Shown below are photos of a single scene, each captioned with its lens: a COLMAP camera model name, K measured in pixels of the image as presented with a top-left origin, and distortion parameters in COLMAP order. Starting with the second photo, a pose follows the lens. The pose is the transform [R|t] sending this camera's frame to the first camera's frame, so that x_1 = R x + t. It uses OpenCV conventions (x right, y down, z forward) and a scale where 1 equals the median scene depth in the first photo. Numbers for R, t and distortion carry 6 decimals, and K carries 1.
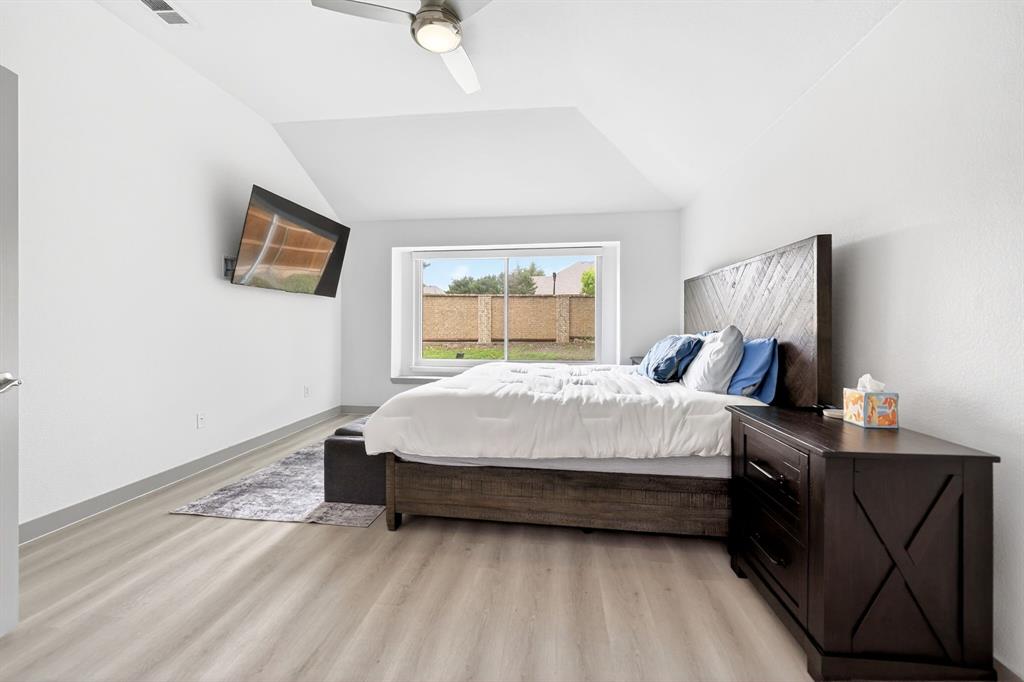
lens RADIAL K [[404.7, 0, 512.4], [0, 404.7, 320.1], [0, 0, 1]] dist [-0.010434, 0.001567]
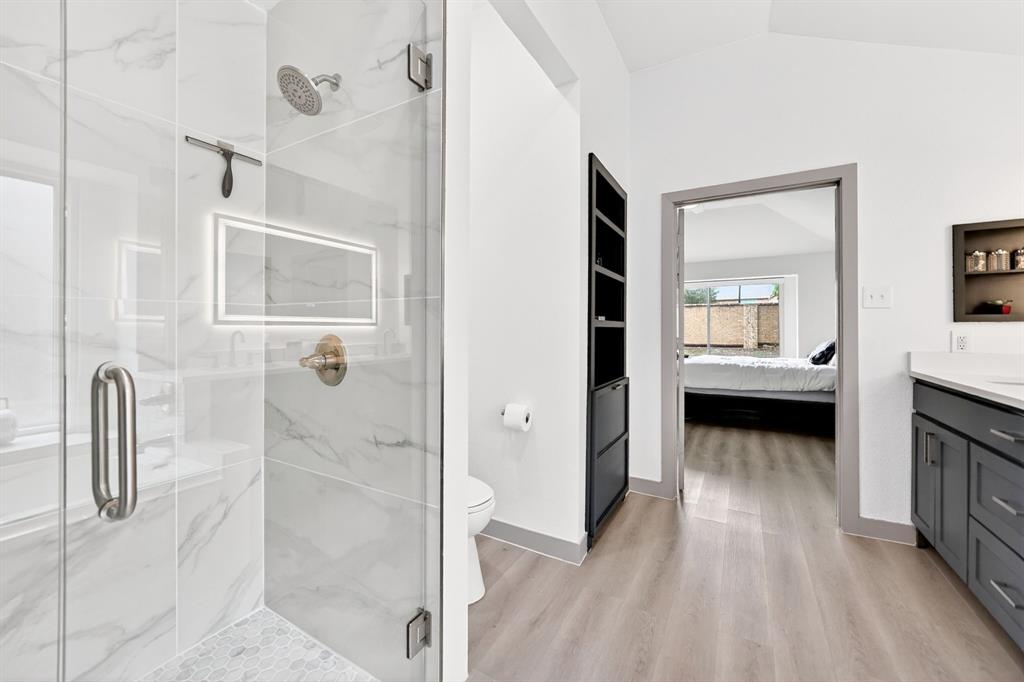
lens RADIAL K [[404.7, 0, 512.3], [0, 404.7, 321.1], [0, 0, 1]] dist [-0.010434, 0.001567]
pose [[0.918432, -0.007921, -0.395499, -0.207034], [0.003074, 0.999912, -0.012886, -0.027550], [0.395567, 0.010619, 0.918376, -1.462215]]
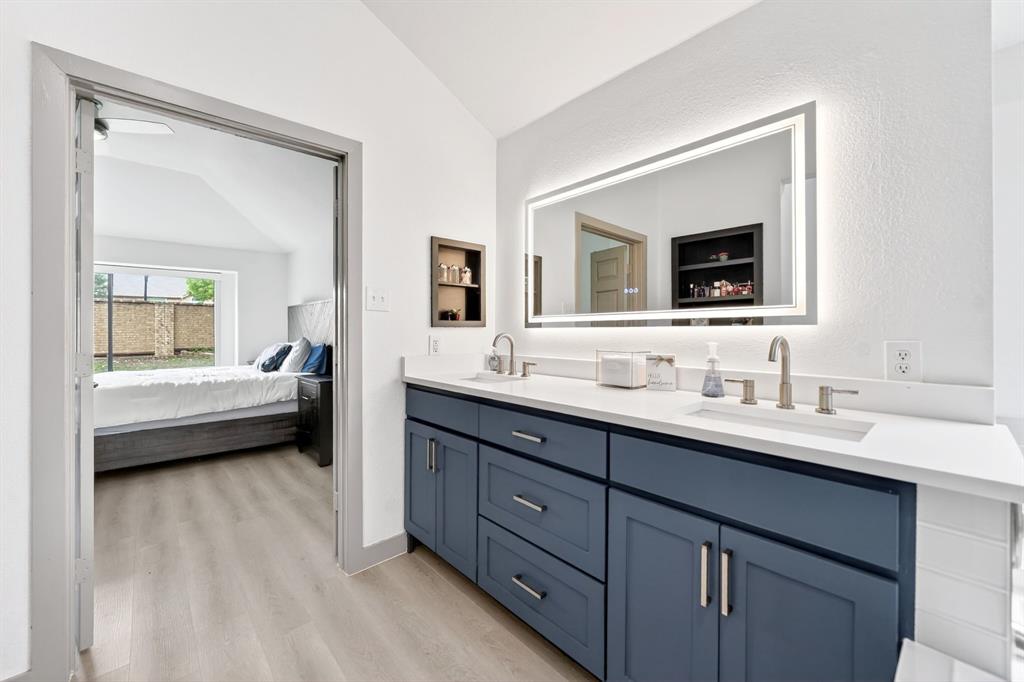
lens RADIAL K [[404.7, 0, 513.8], [0, 404.7, 333.0], [0, 0, 1]] dist [-0.010434, 0.001567]
pose [[0.656167, -0.008324, 0.754569, -0.254960], [-0.000192, 0.999937, 0.011197, -0.029336], [-0.754615, -0.007492, 0.656125, -1.021278]]
